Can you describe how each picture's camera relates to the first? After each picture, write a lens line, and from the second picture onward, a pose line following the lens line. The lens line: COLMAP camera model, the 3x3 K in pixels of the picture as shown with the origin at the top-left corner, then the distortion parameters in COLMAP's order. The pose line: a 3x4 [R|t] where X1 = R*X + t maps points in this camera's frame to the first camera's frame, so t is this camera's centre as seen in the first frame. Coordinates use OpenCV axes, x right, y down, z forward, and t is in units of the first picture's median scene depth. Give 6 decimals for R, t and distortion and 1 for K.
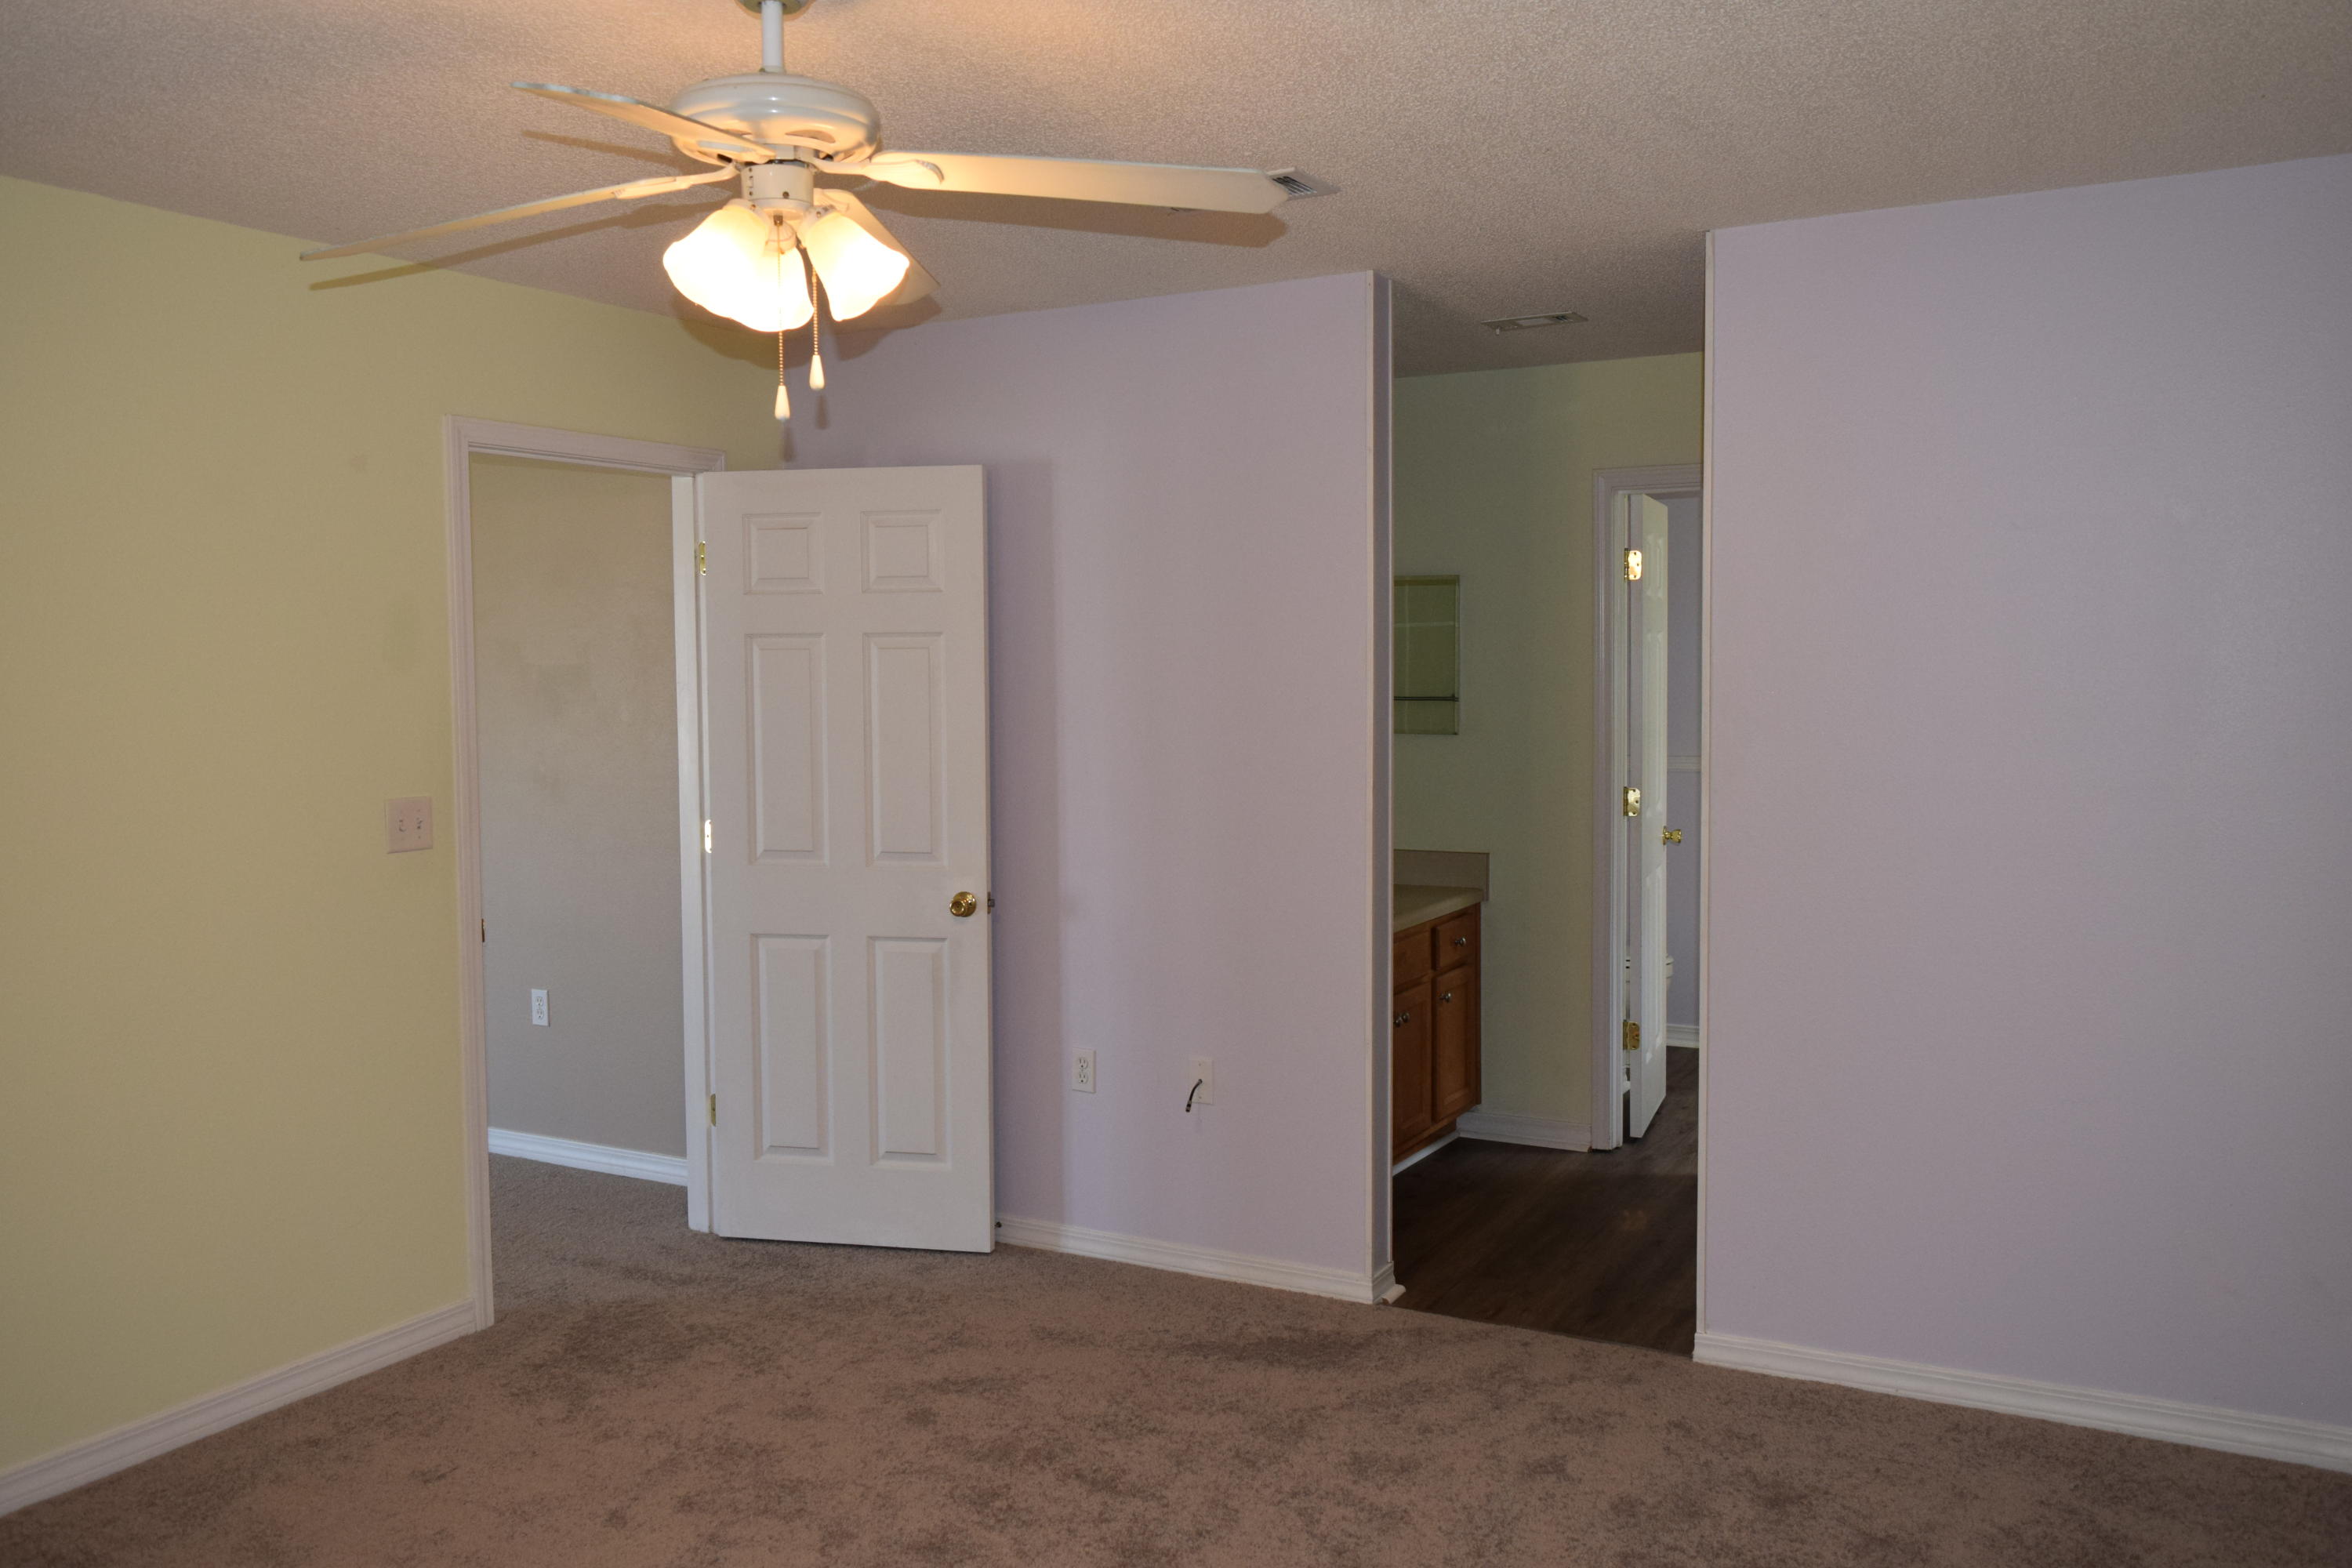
lens RADIAL K [[1819.7, 0, 1167.8], [0, 1819.7, 777.5], [0, 0, 1]] dist [-0.025461, 0.021421]
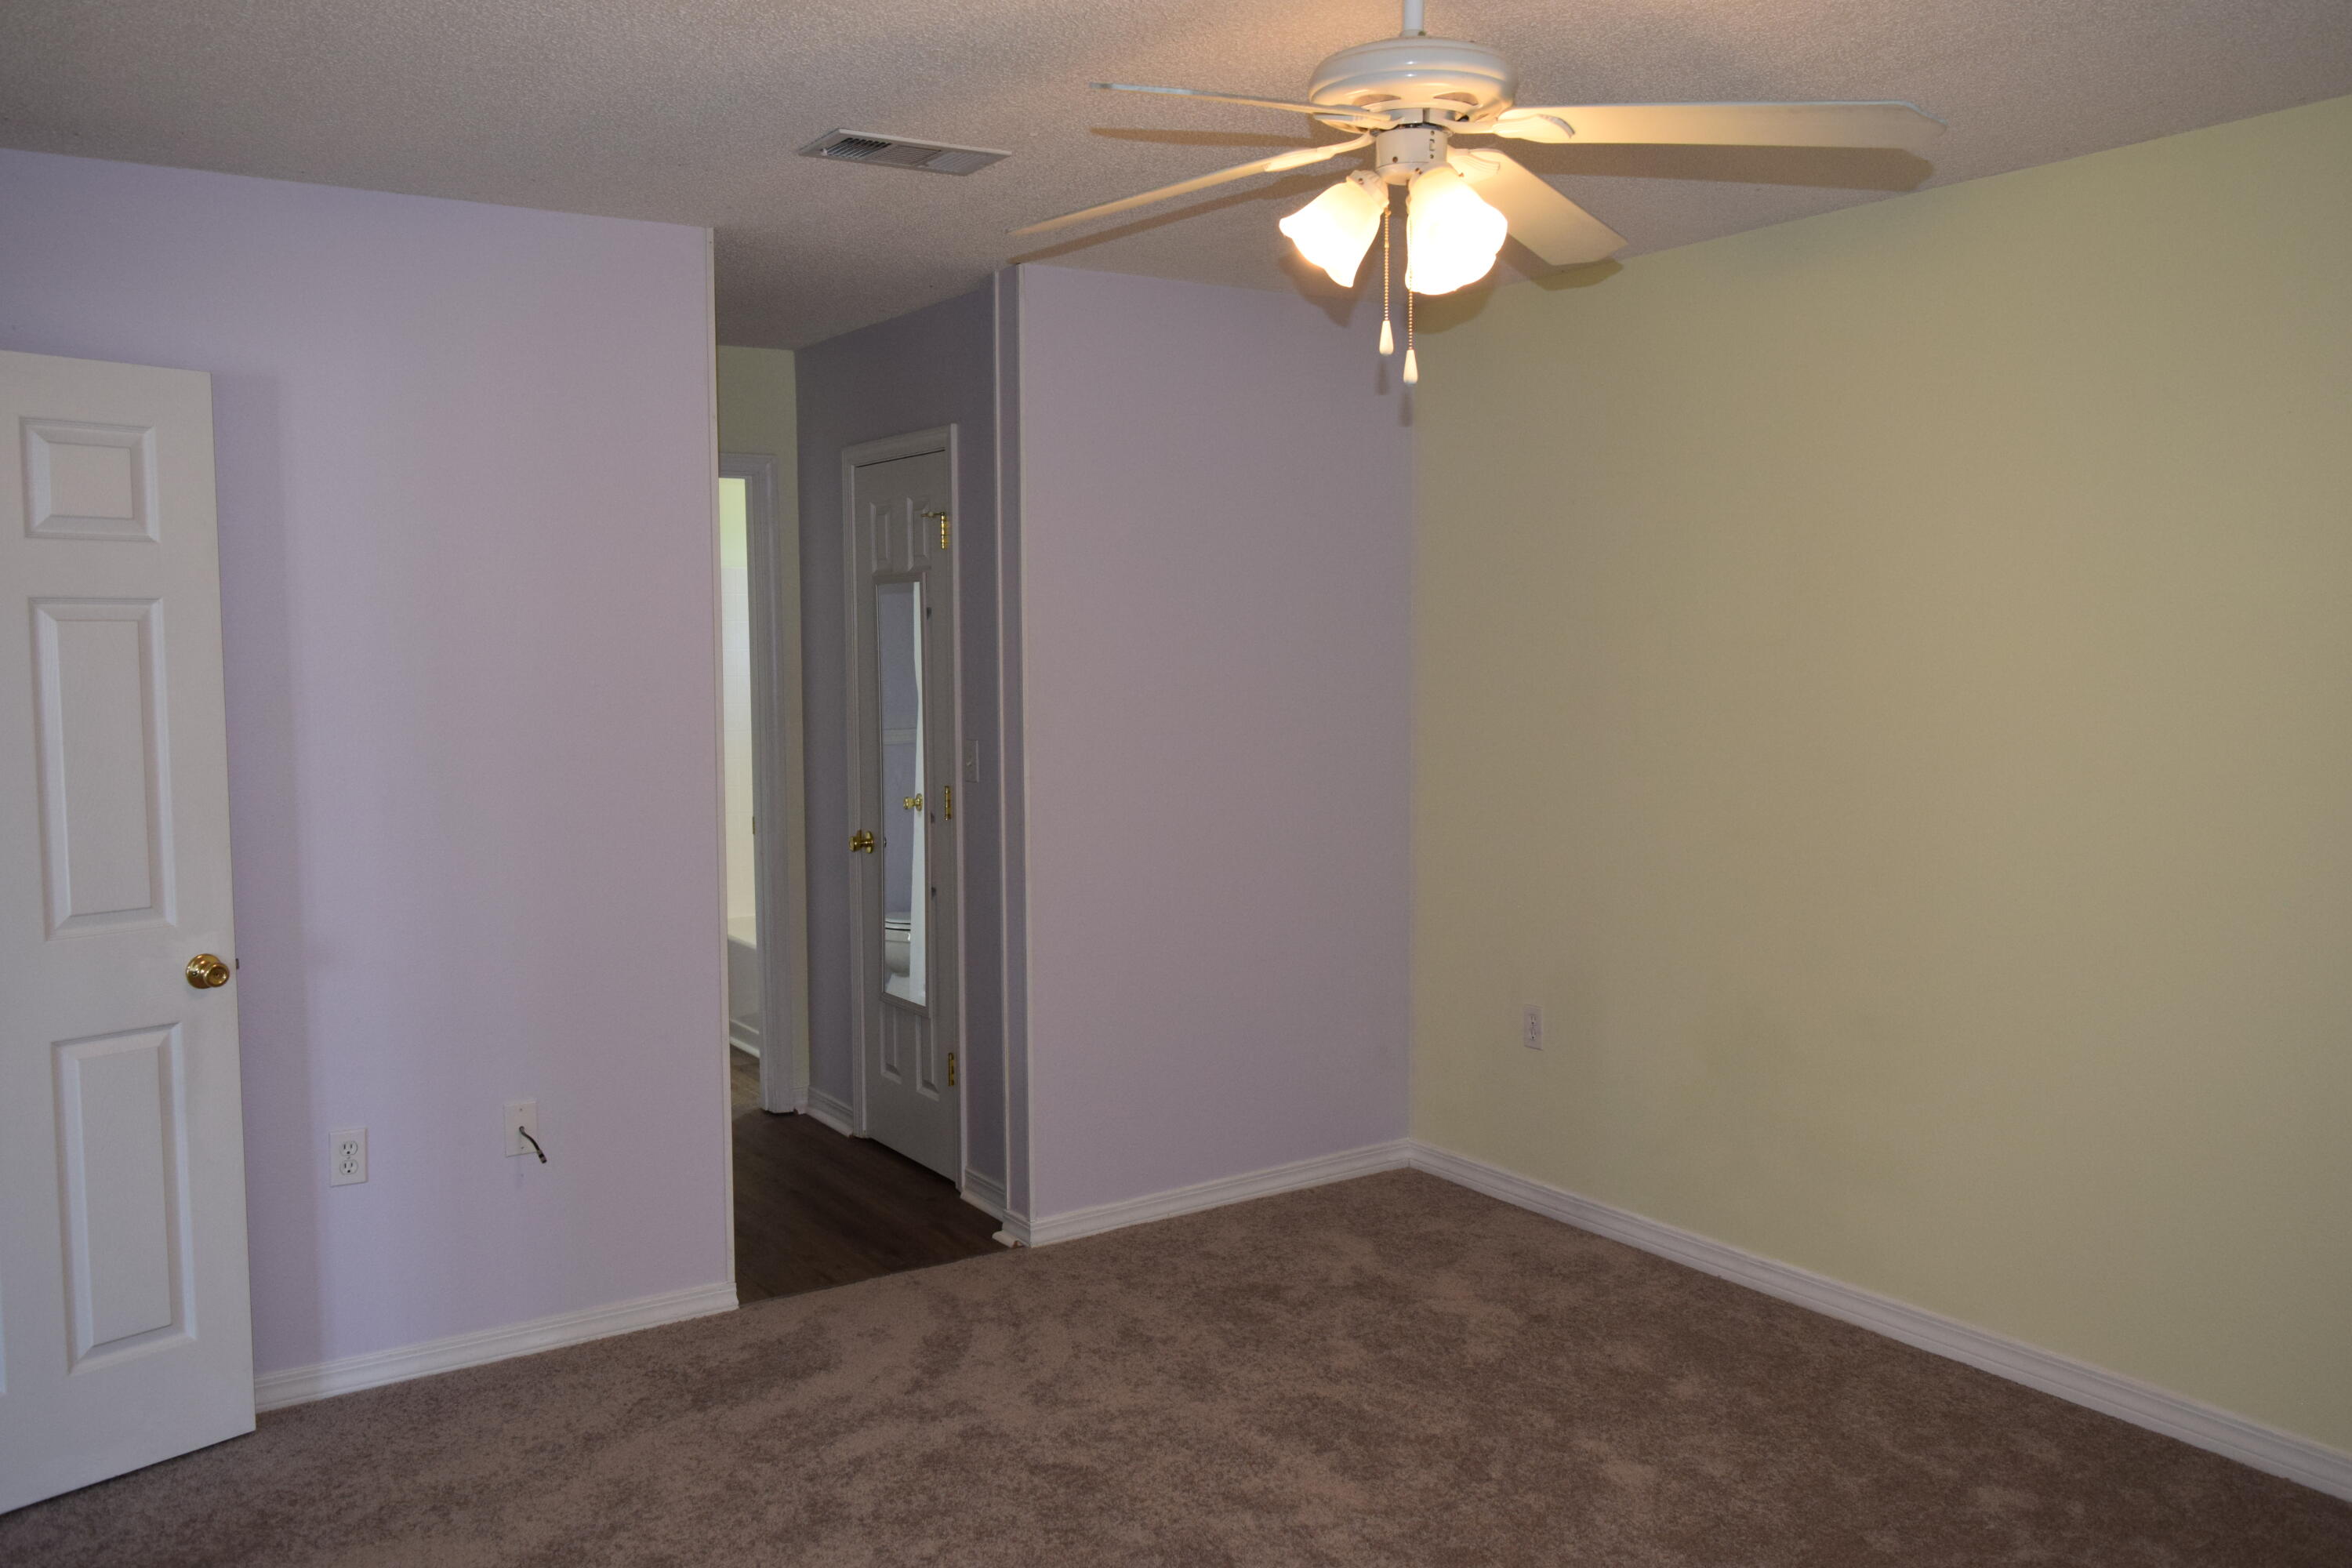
lens RADIAL K [[1819.7, 0, 1161.8], [0, 1819.7, 782.3], [0, 0, 1]] dist [-0.025461, 0.021421]
pose [[0.479918, -0.066532, 0.874787, -0.564384], [0.059871, 0.997279, 0.043002, -0.014529], [-0.875268, 0.031737, 0.482596, 0.310644]]
